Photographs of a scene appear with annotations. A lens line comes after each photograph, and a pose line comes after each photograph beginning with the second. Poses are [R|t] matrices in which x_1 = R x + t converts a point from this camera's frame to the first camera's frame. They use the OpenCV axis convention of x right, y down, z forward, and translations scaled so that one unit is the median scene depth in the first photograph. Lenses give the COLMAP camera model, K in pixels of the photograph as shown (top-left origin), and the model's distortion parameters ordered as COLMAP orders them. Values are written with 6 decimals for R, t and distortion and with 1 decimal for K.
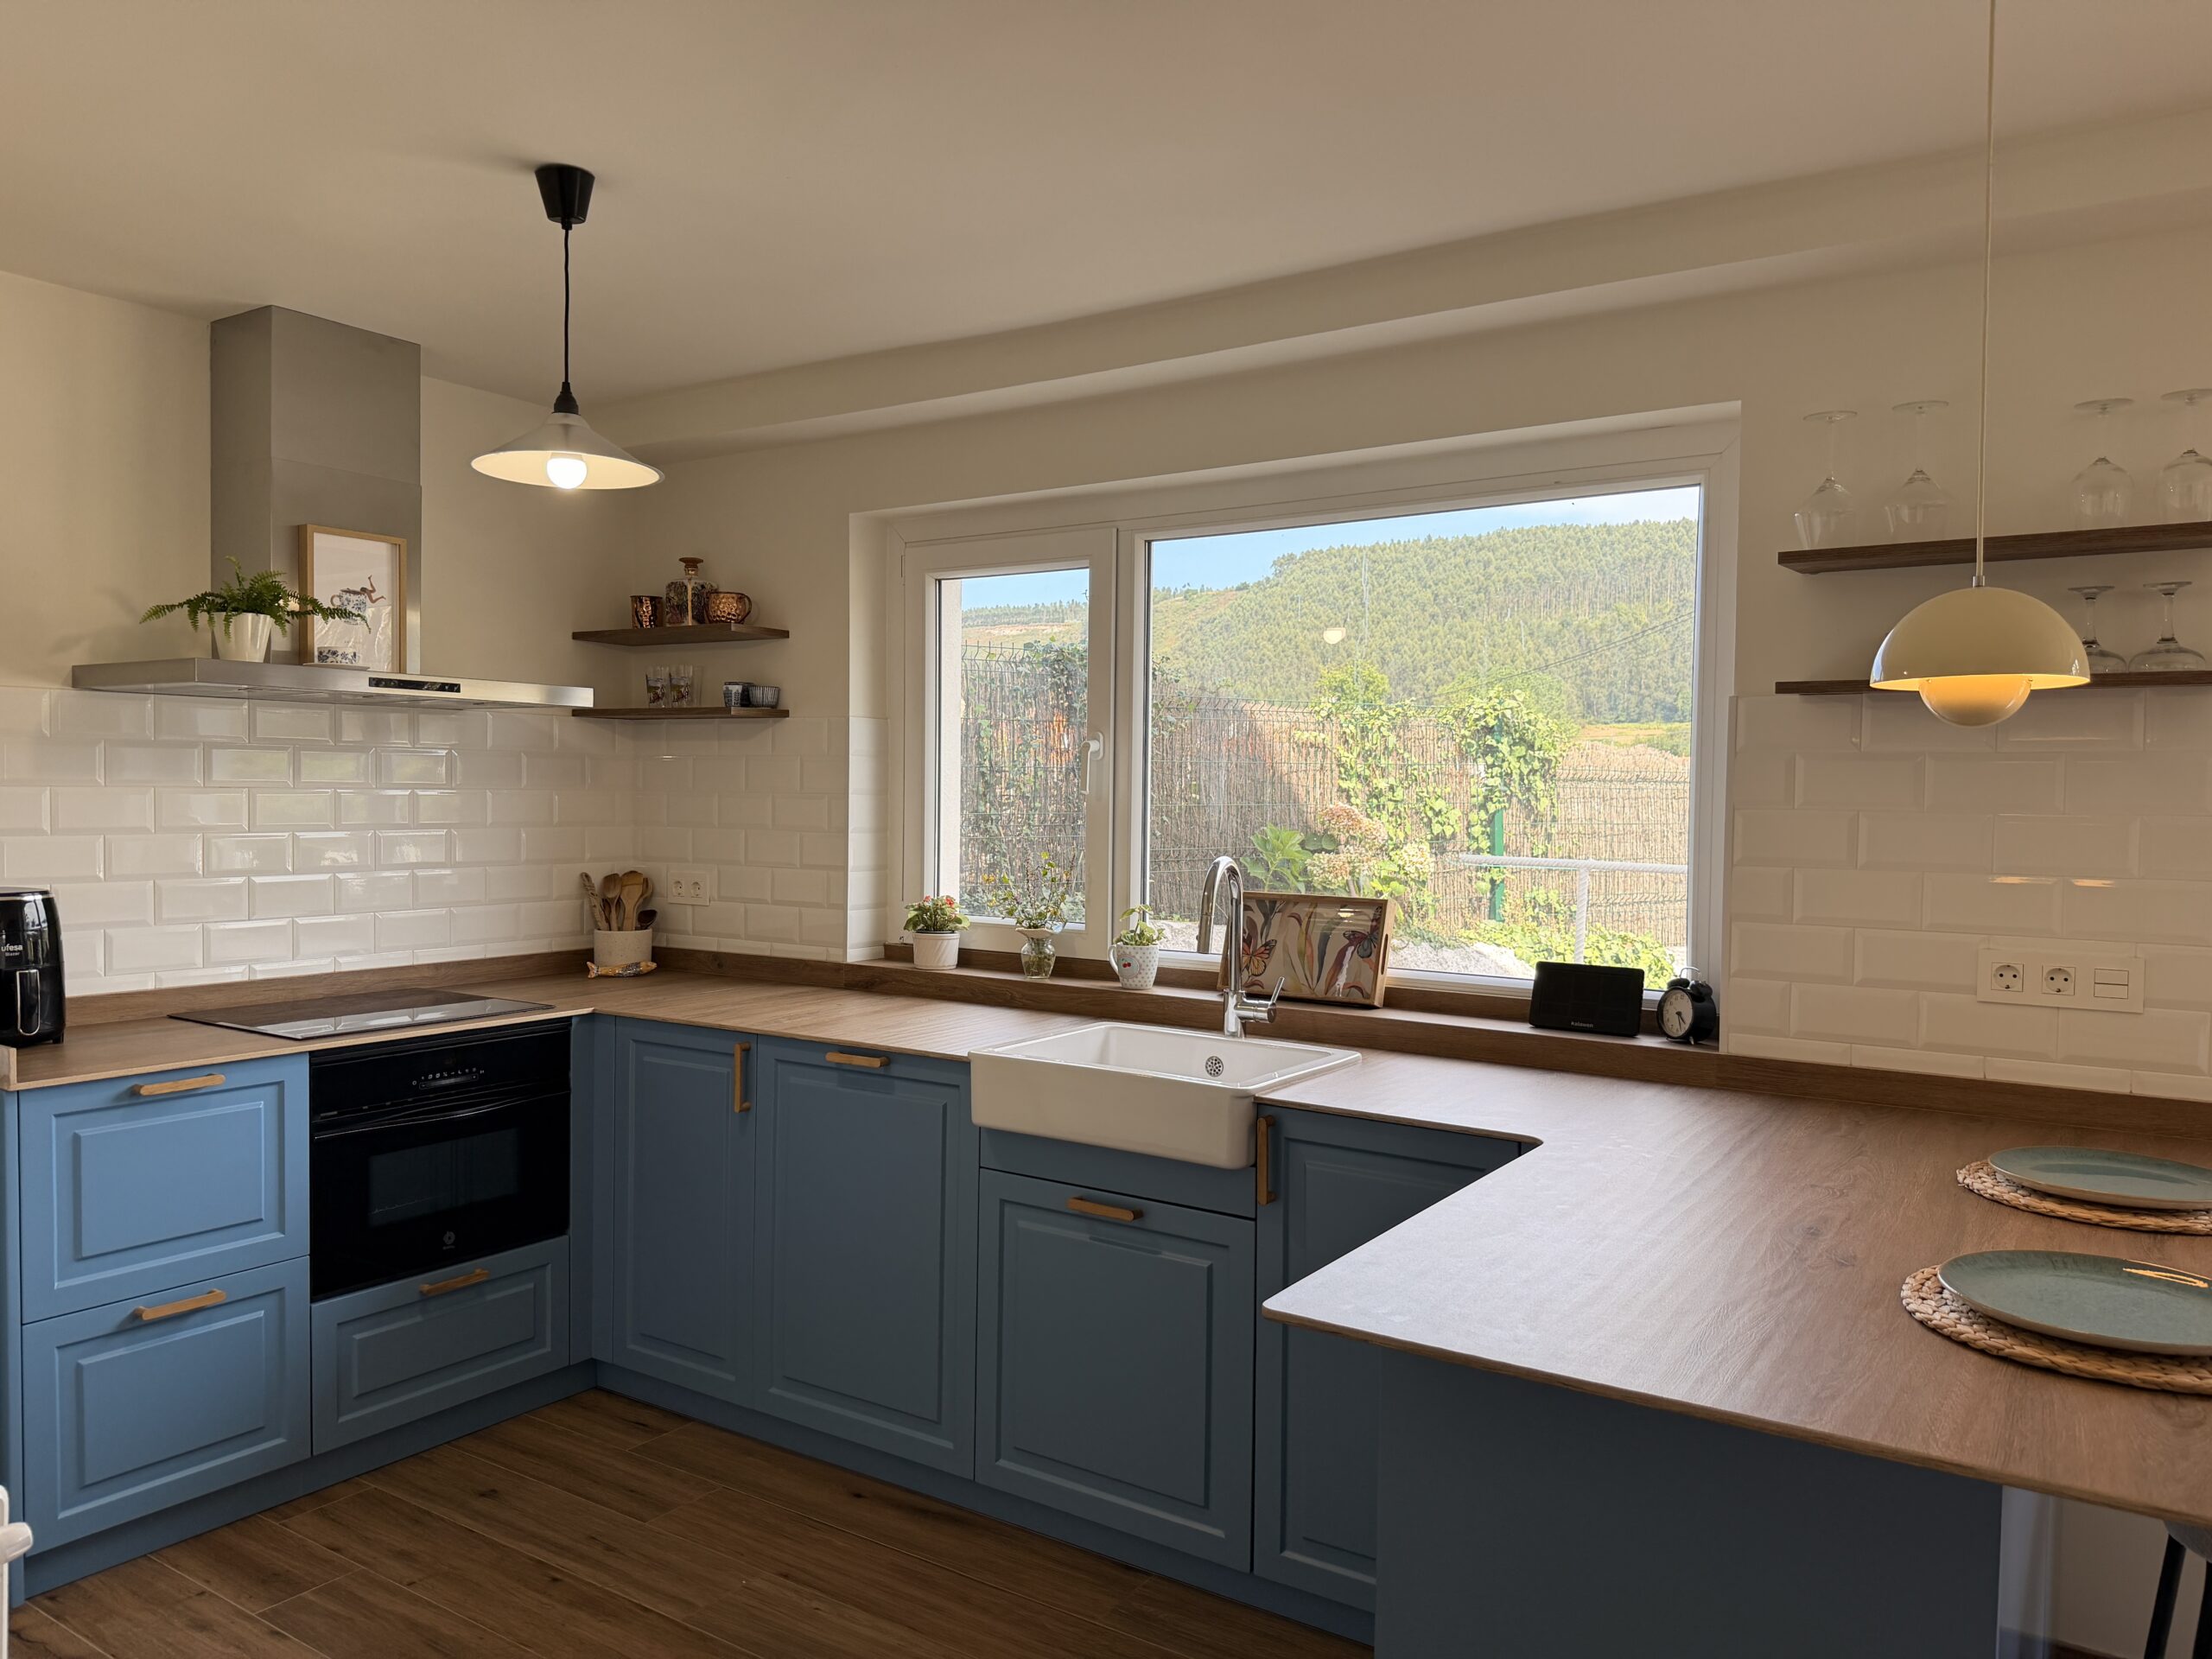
lens RADIAL K [[1551.6, 0, 1114.0], [0, 1551.6, 842.5], [0, 0, 1]] dist [0.095800, -0.143483]
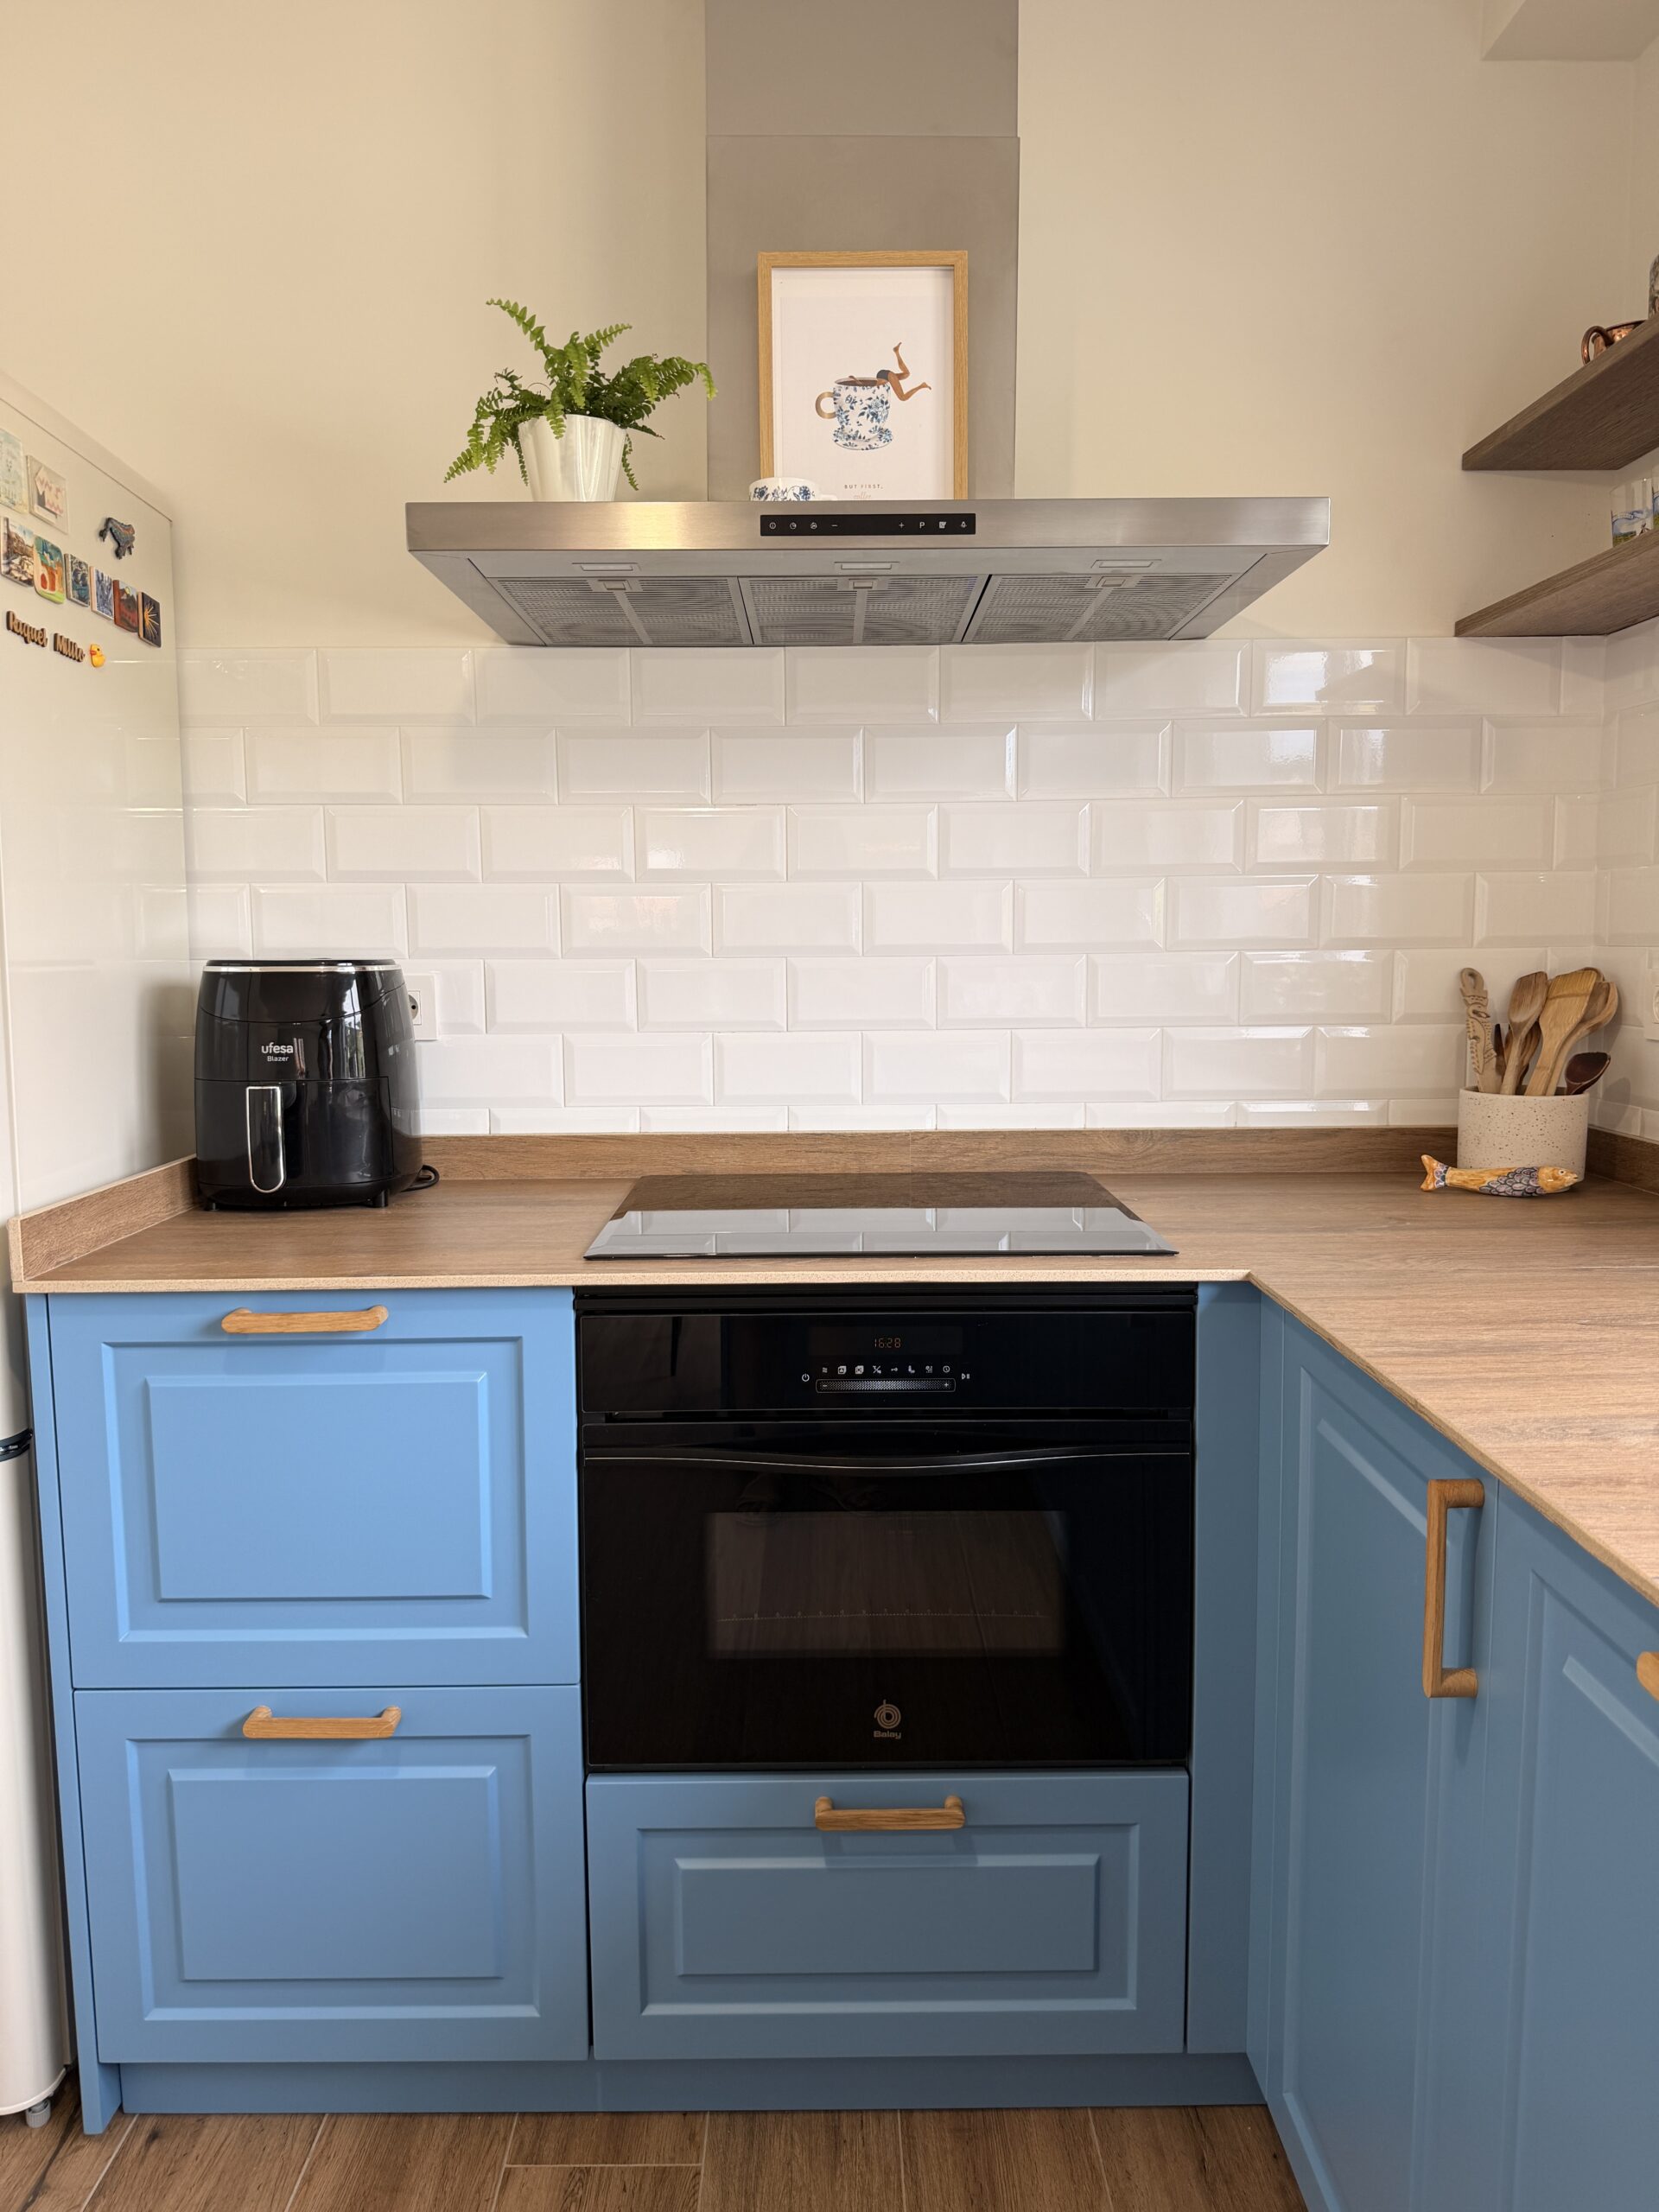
lens RADIAL K [[1551.6, 0, 825.8], [0, 1551.6, 1109.2], [0, 0, 1]] dist [0.095800, -0.143483]
pose [[0.553836, 0.074897, -0.829251, -0.054208], [-0.013376, 0.996618, 0.081079, 0.031191], [0.832519, -0.033812, 0.552964, 0.689447]]
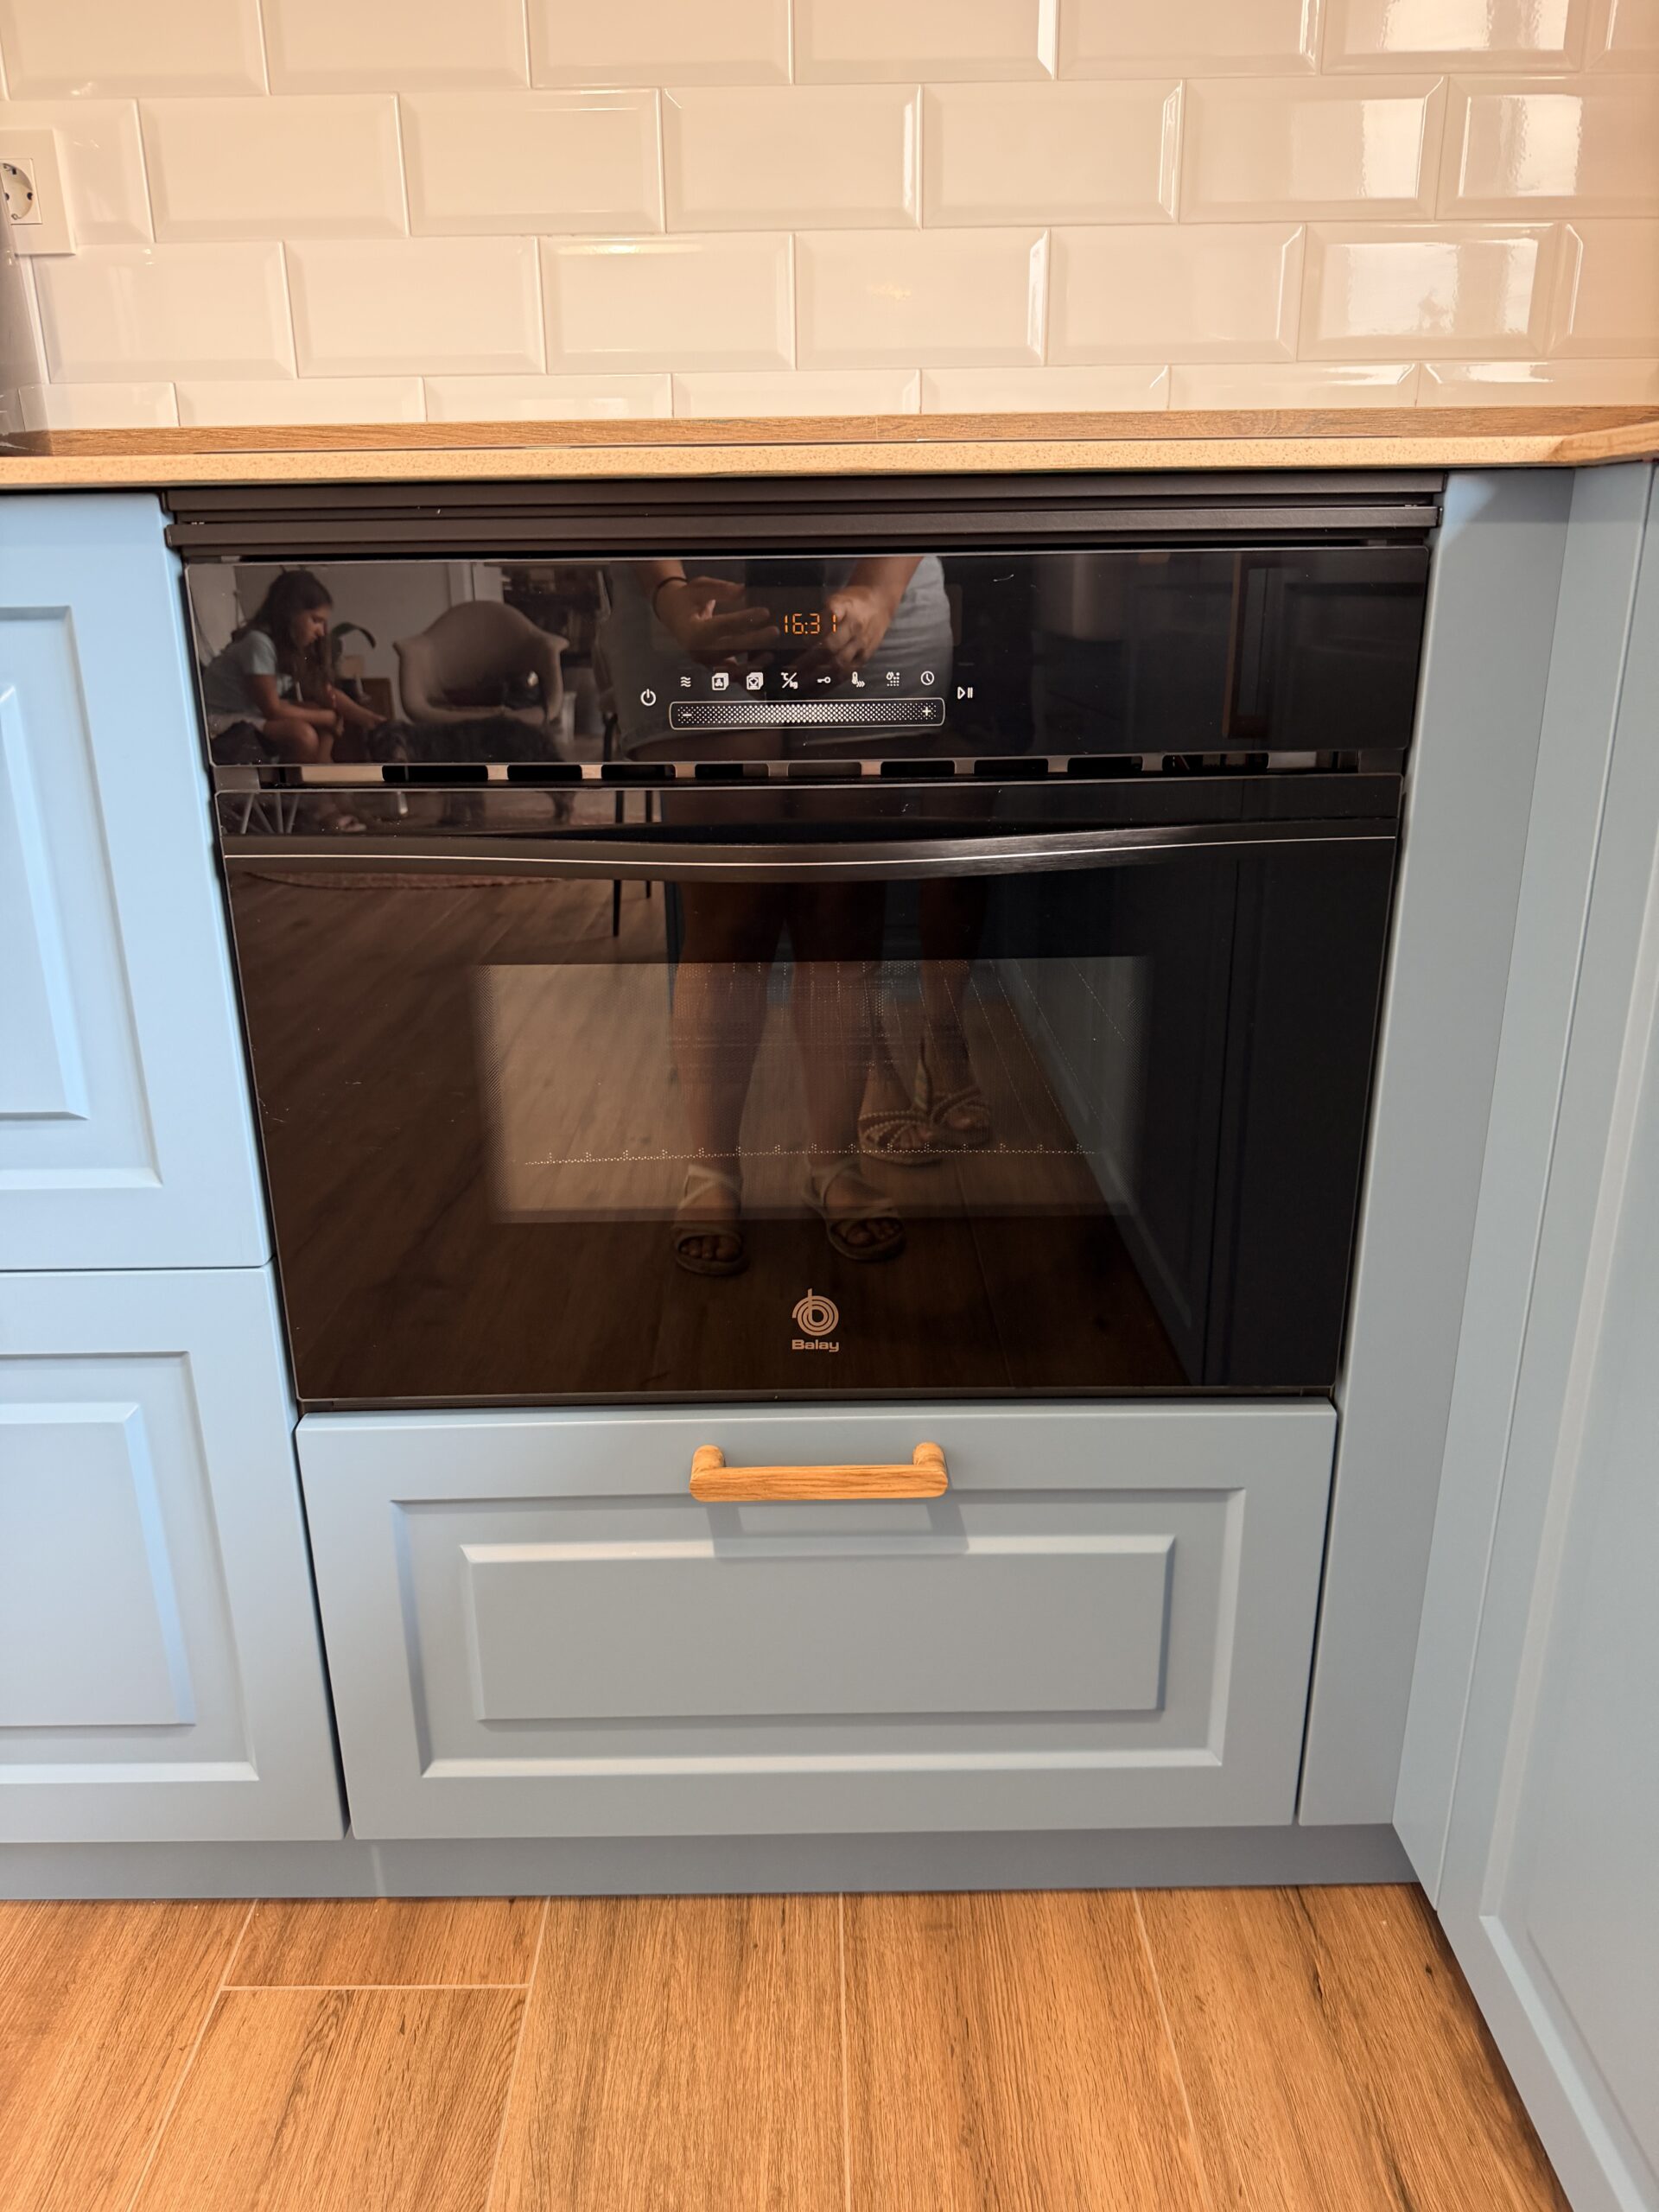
lens RADIAL K [[1570.0, 0, 821.6], [0, 1570.0, 1098.9], [0, 0, 1]] dist [0.103478, -0.169259]
pose [[0.557011, 0.250416, -0.791853, -0.205736], [-0.009773, 0.955369, 0.295252, 0.128693], [0.830448, -0.156719, 0.534599, 0.813368]]
